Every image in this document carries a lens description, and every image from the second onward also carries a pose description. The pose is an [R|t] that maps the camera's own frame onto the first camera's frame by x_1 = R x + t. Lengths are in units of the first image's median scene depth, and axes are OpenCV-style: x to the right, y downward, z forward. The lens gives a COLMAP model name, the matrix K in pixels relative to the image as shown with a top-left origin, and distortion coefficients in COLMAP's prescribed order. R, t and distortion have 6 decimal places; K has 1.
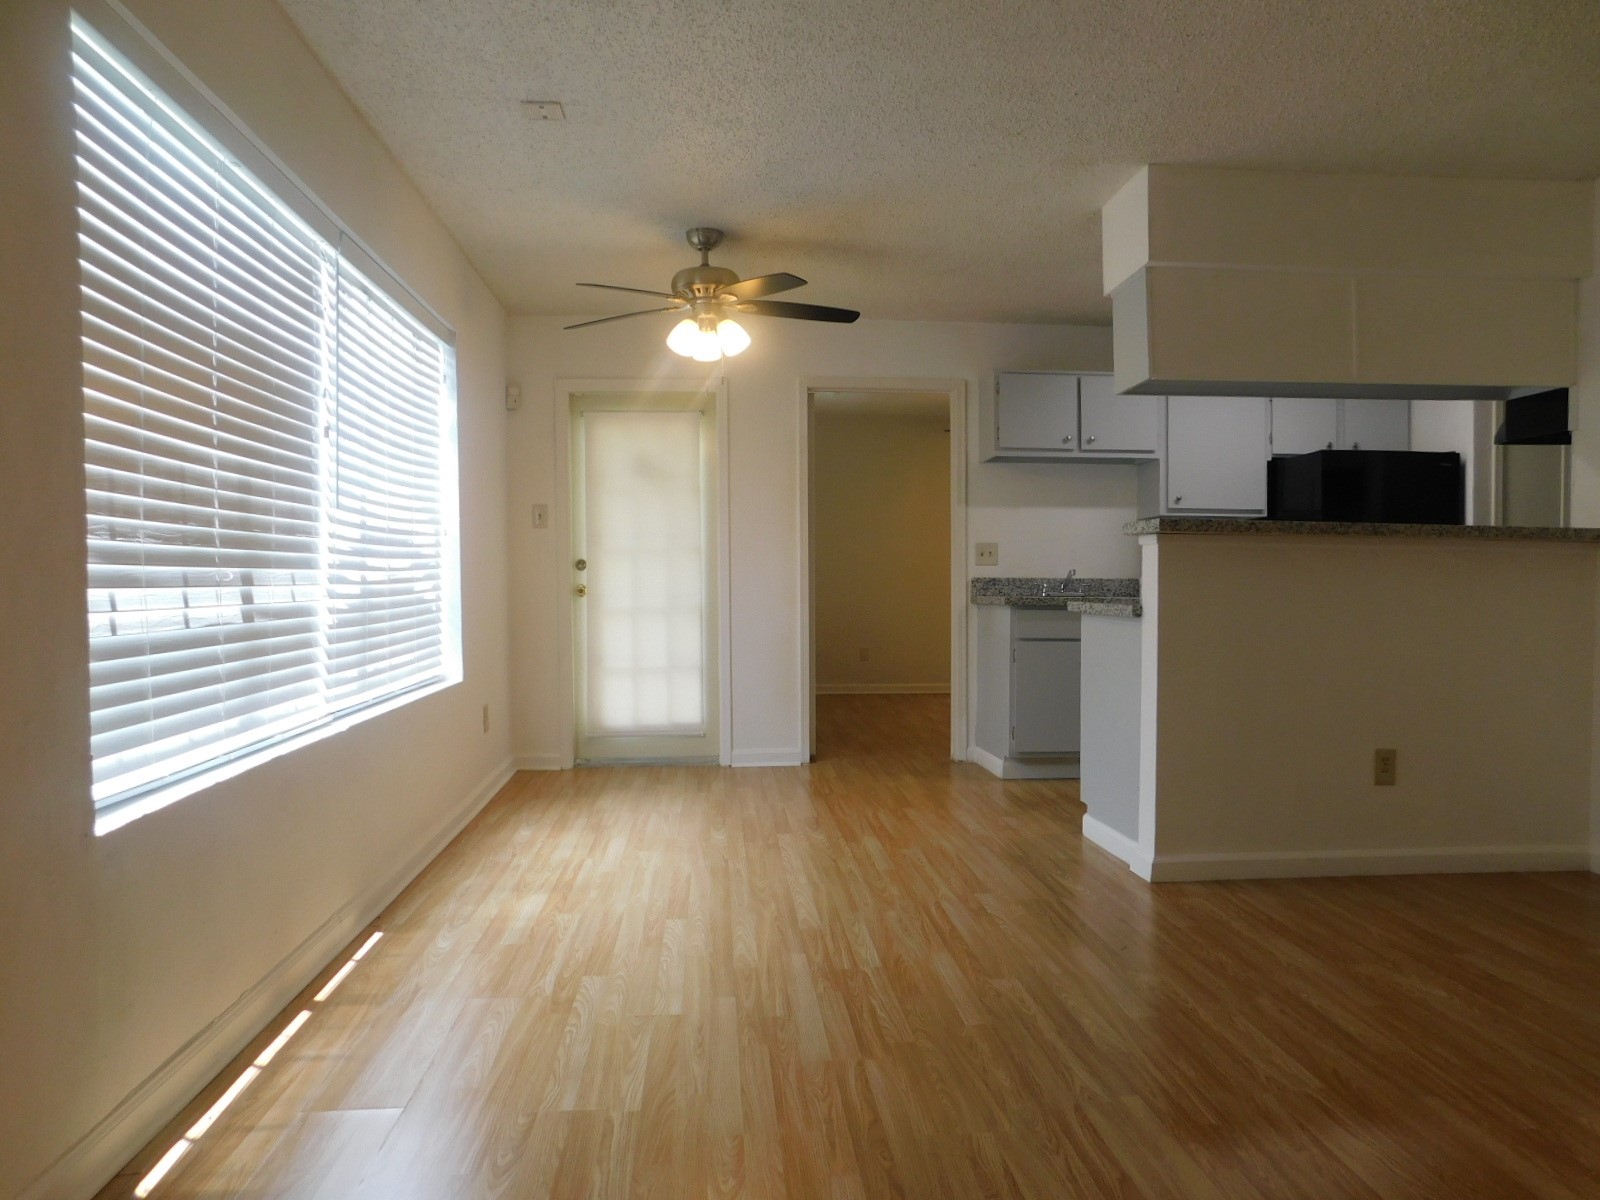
lens RADIAL K [[1169.5, 0, 800.0], [0, 1169.5, 600.0], [0, 0, 1]] dist [-0.041015, 0.050570]
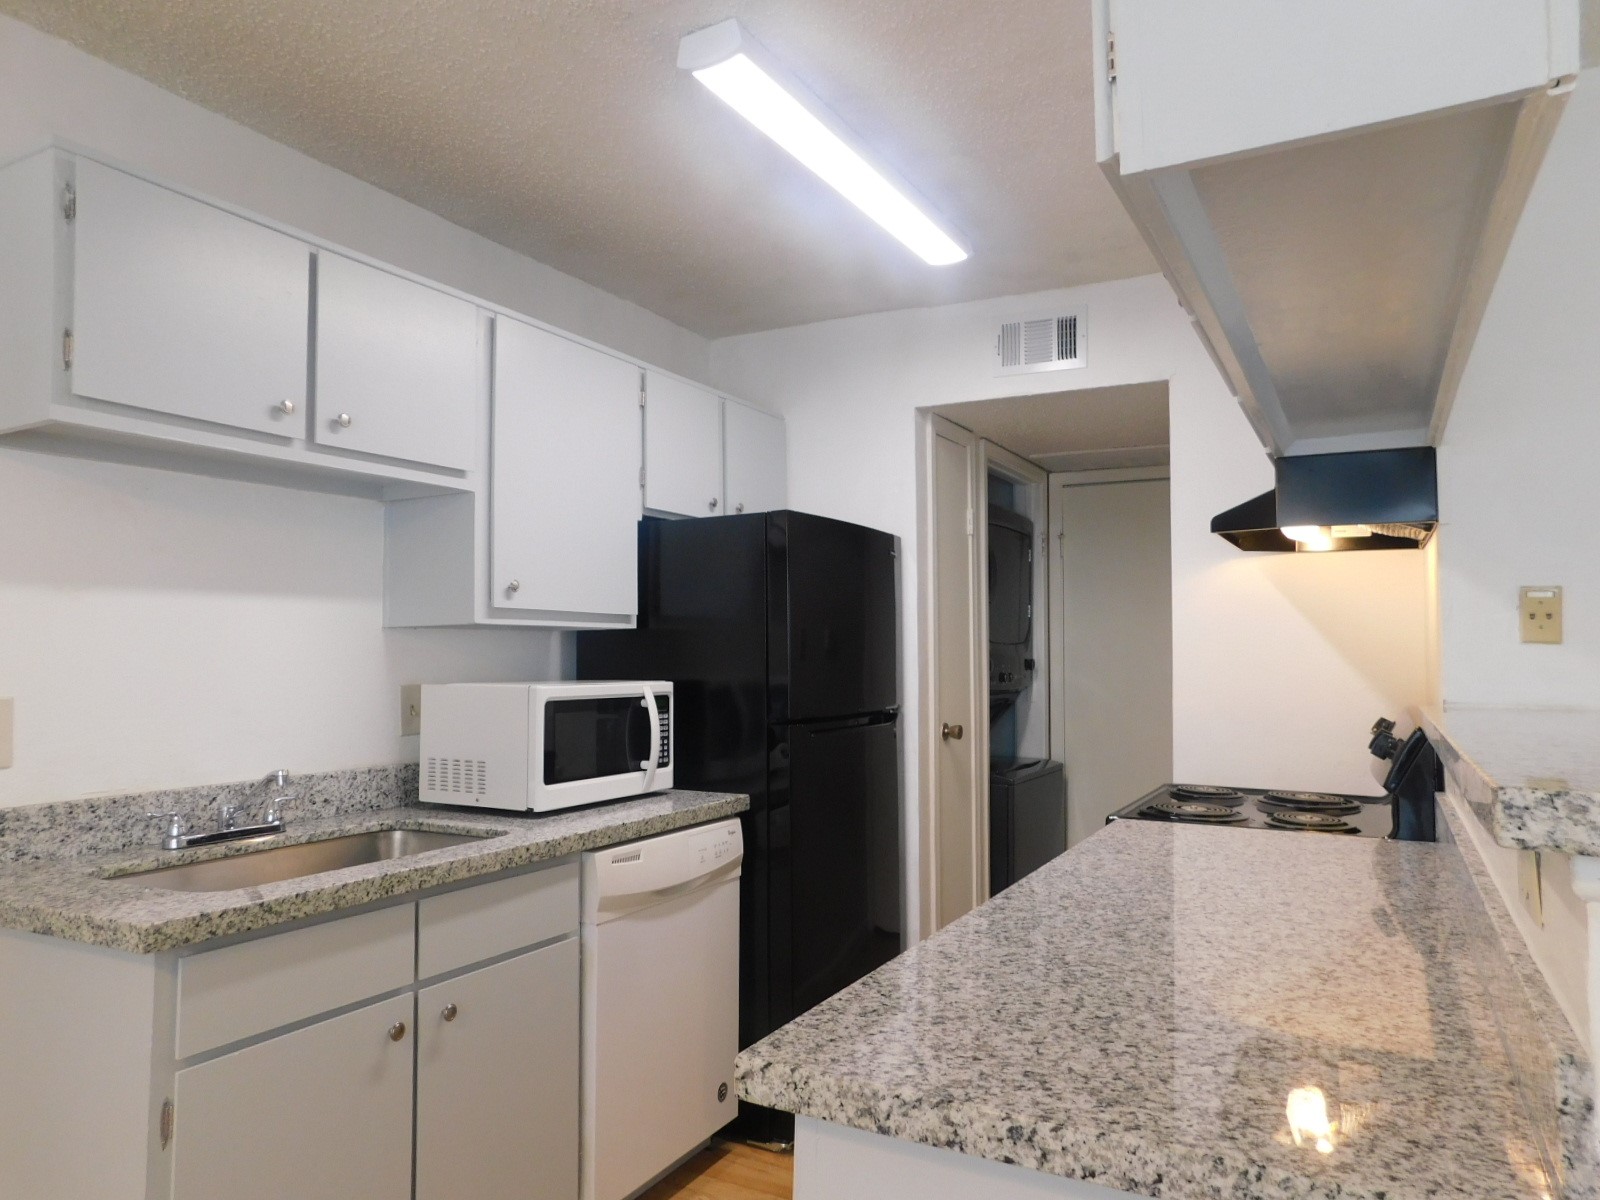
lens RADIAL K [[1078.3, 0, 800.0], [0, 1078.3, 600.0], [0, 0, 1]] dist [-0.044001, 0.055822]
pose [[0.549723, 0.034943, 0.834616, 0.045342], [0.015333, 0.998534, -0.051904, -0.061057], [-0.835206, 0.041330, 0.548381, 0.706908]]
